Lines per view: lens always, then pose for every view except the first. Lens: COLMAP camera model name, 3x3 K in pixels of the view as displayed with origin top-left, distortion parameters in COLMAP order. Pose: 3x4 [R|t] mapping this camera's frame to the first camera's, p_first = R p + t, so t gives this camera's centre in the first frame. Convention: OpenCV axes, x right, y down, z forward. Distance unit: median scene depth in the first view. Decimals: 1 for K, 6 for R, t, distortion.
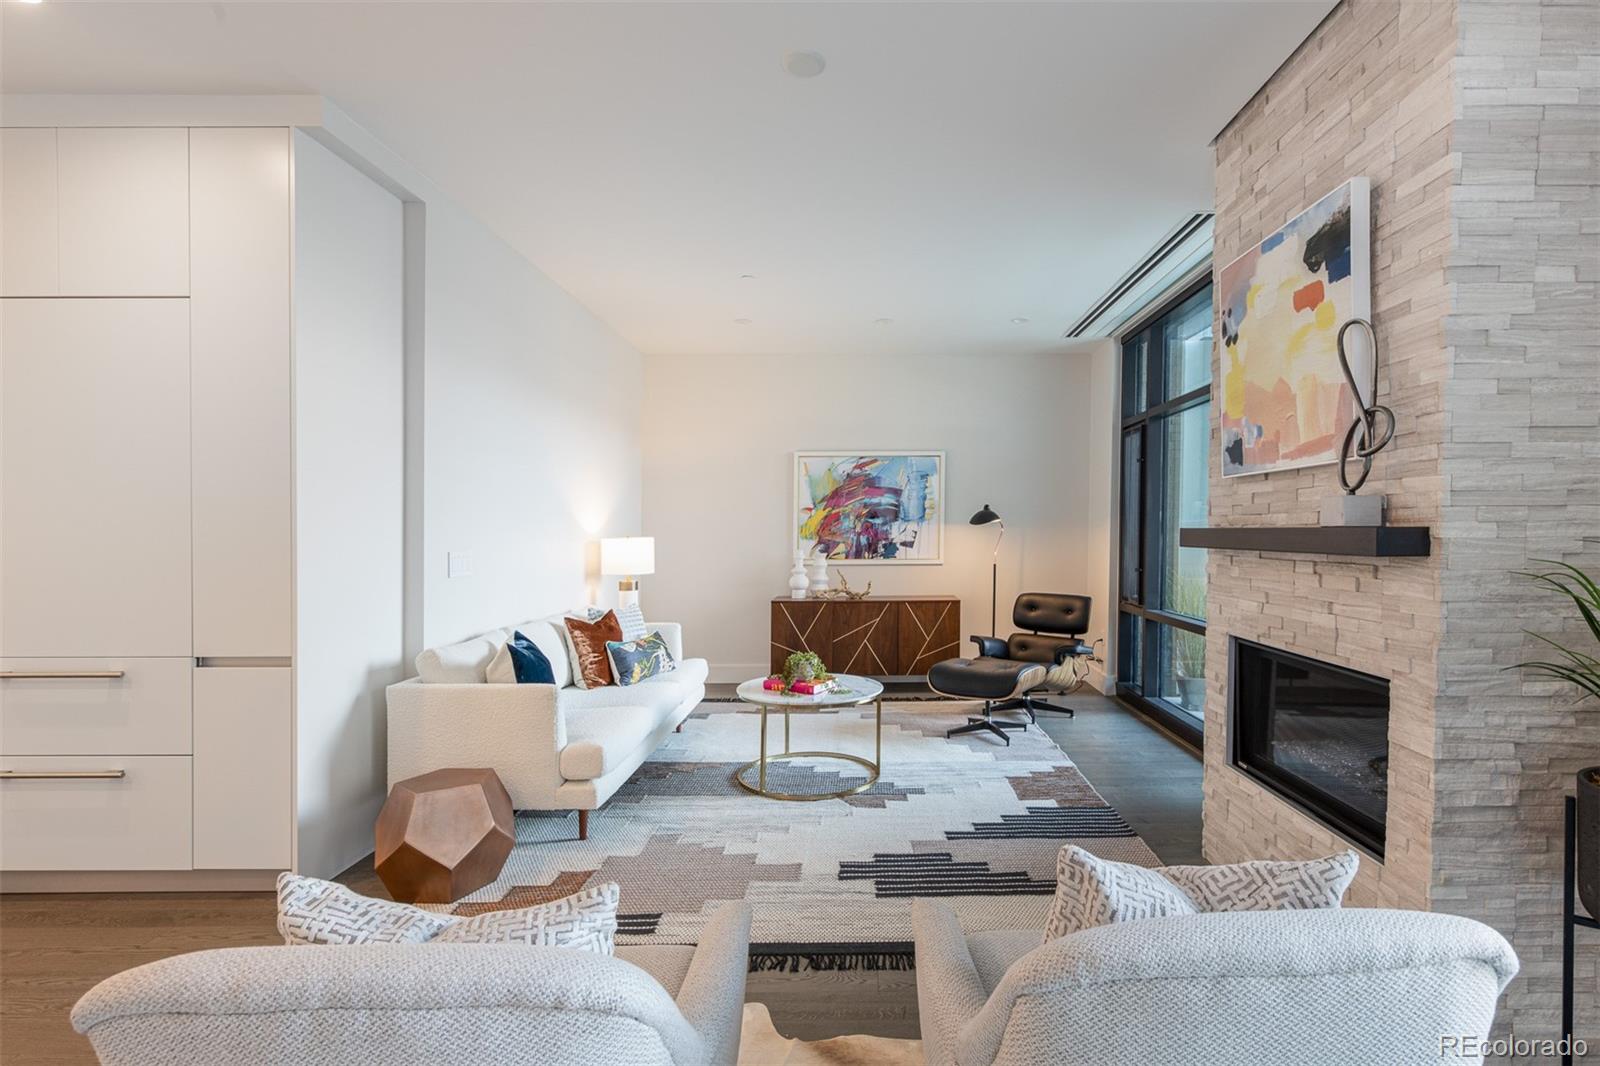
lens RADIAL K [[786.0, 0, 873.7], [0, 786.0, 542.8], [0, 0, 1]] dist [0.001734, -0.000184]
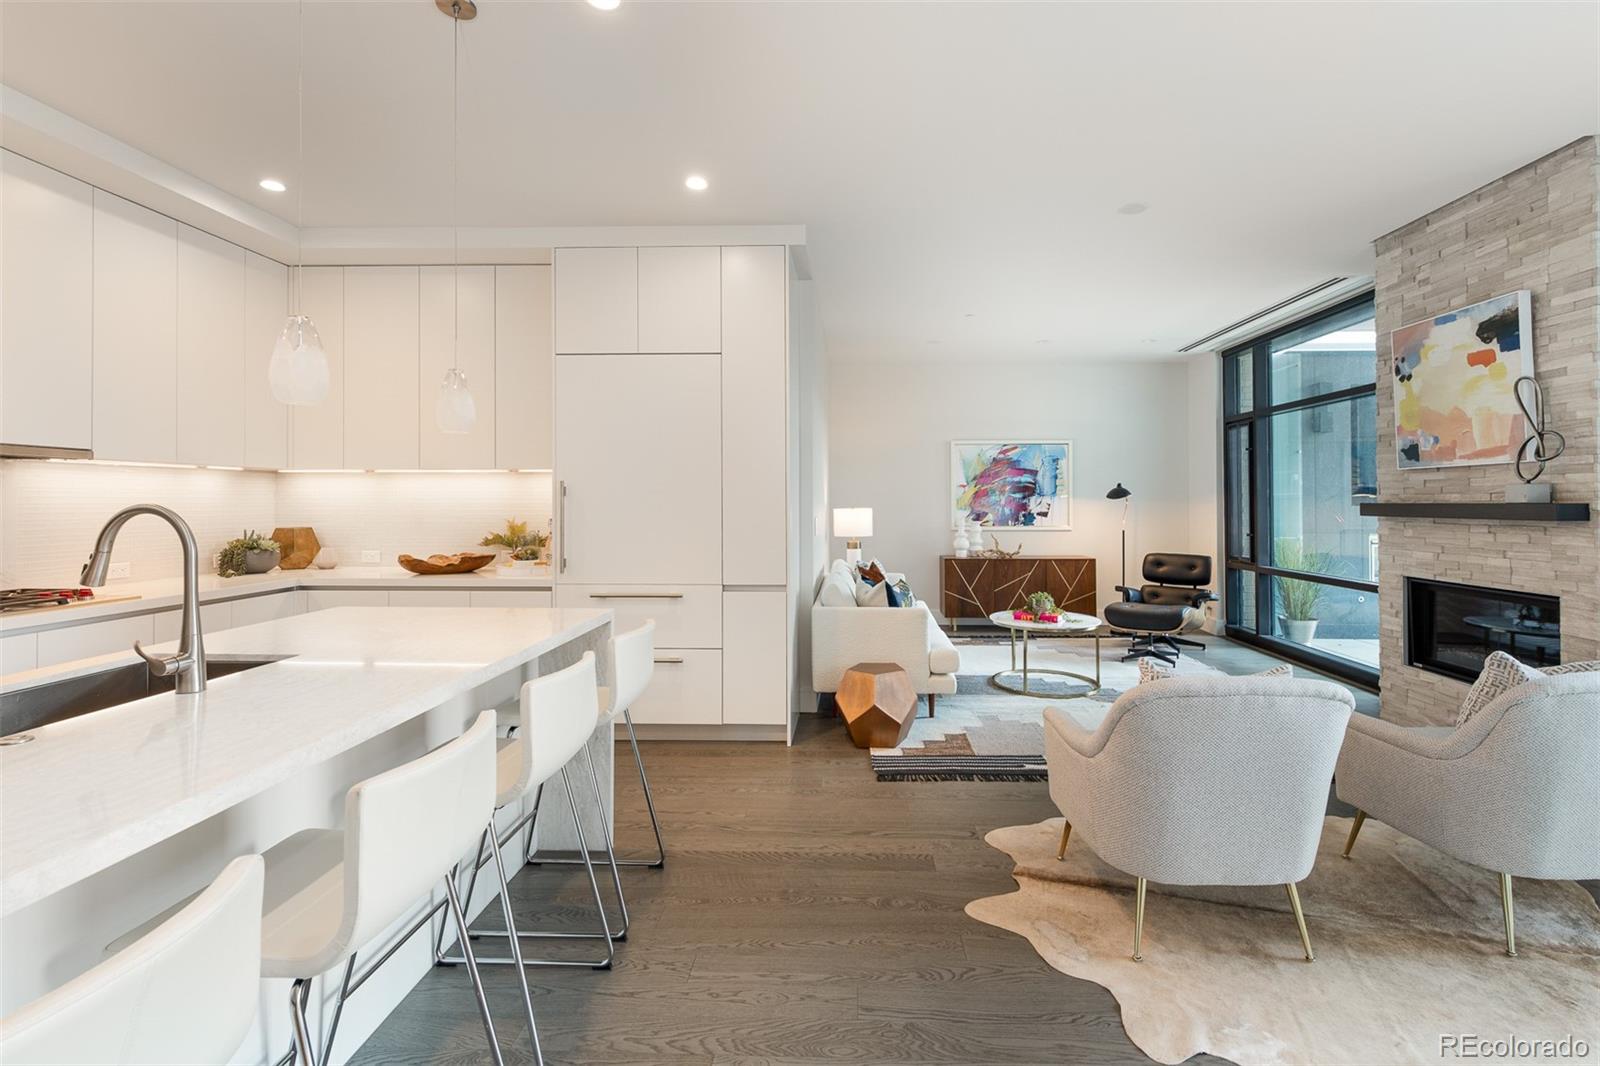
lens RADIAL K [[732.3, 0, 835.8], [0, 732.3, 481.2], [0, 0, 1]] dist [0.000714, -0.000587]
pose [[0.999149, 0.000746, -0.041240, -0.565169], [-0.002573, 0.999017, -0.044265, 0.004108], [0.041166, 0.044333, 0.998168, -0.426168]]
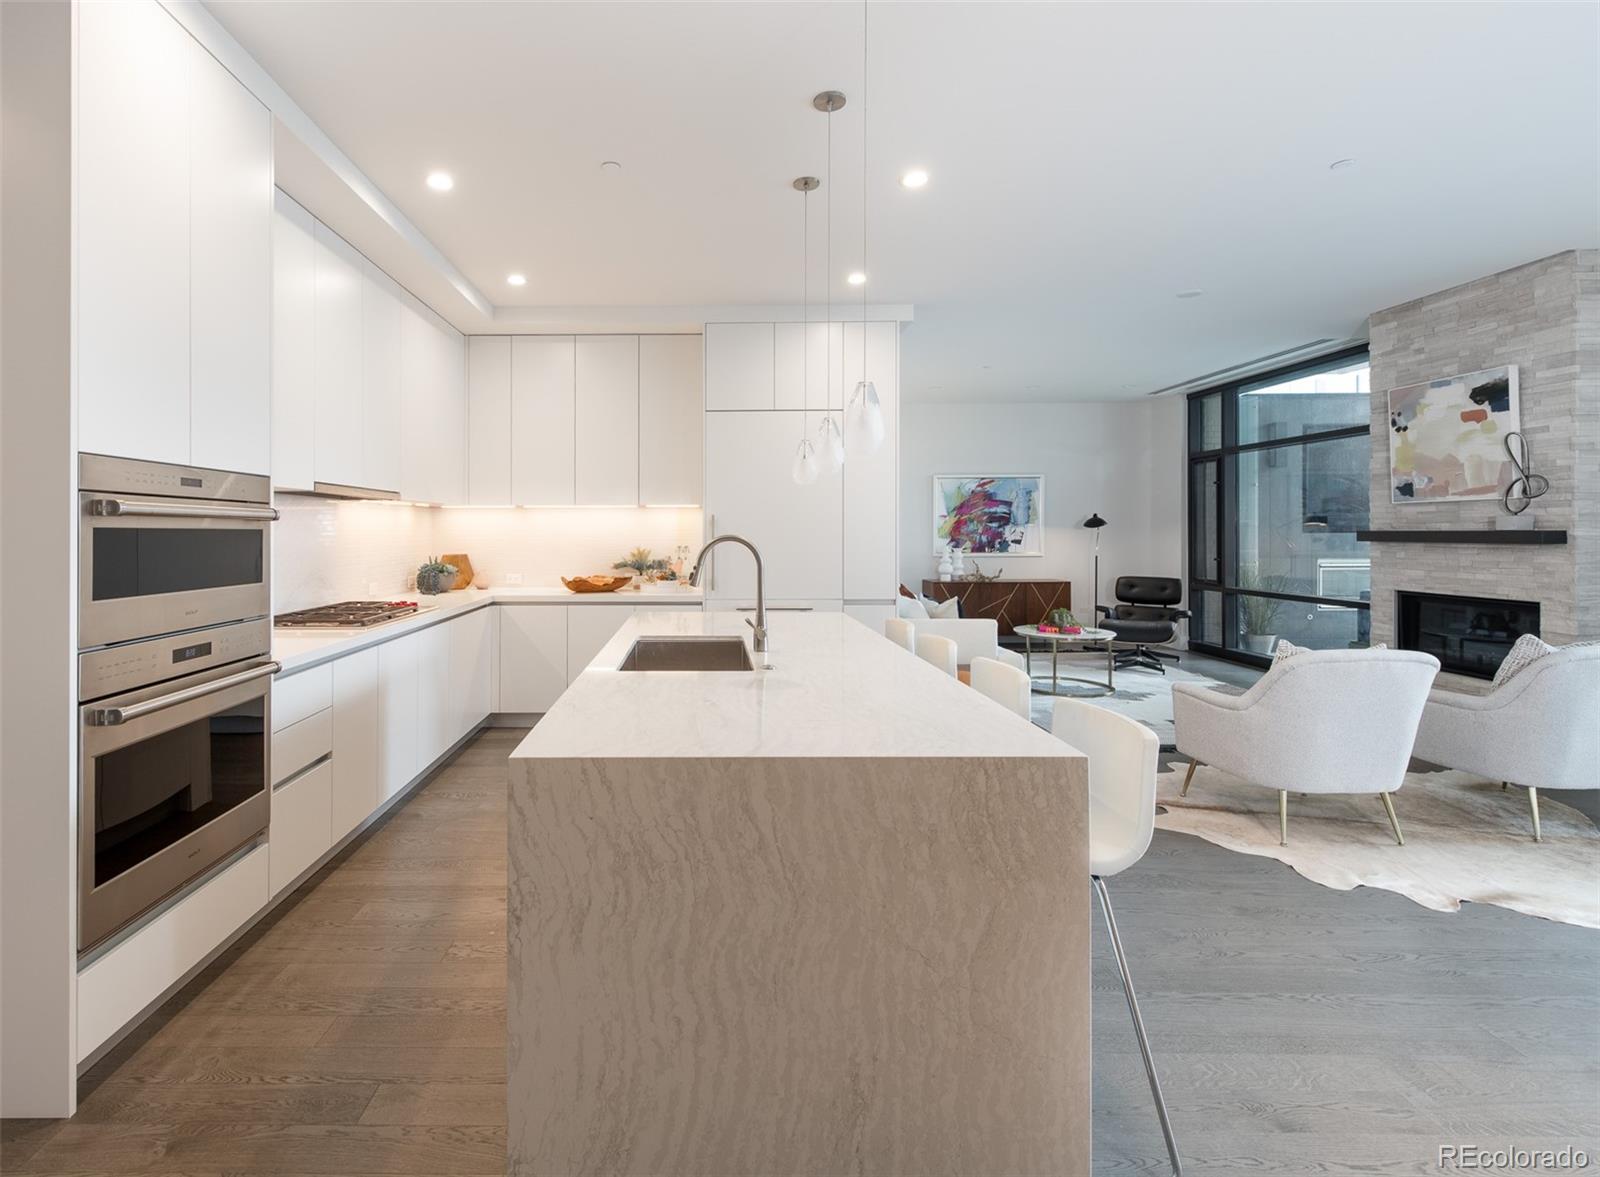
lens RADIAL K [[758.3, 0, 699.2], [0, 758.3, 521.1], [0, 0, 1]] dist [0.002770, -0.000468]
pose [[0.999581, -0.001815, -0.028896, -1.124034], [0.000979, 0.999581, -0.028919, 0.008682], [0.028937, 0.028878, 0.999164, -0.812591]]
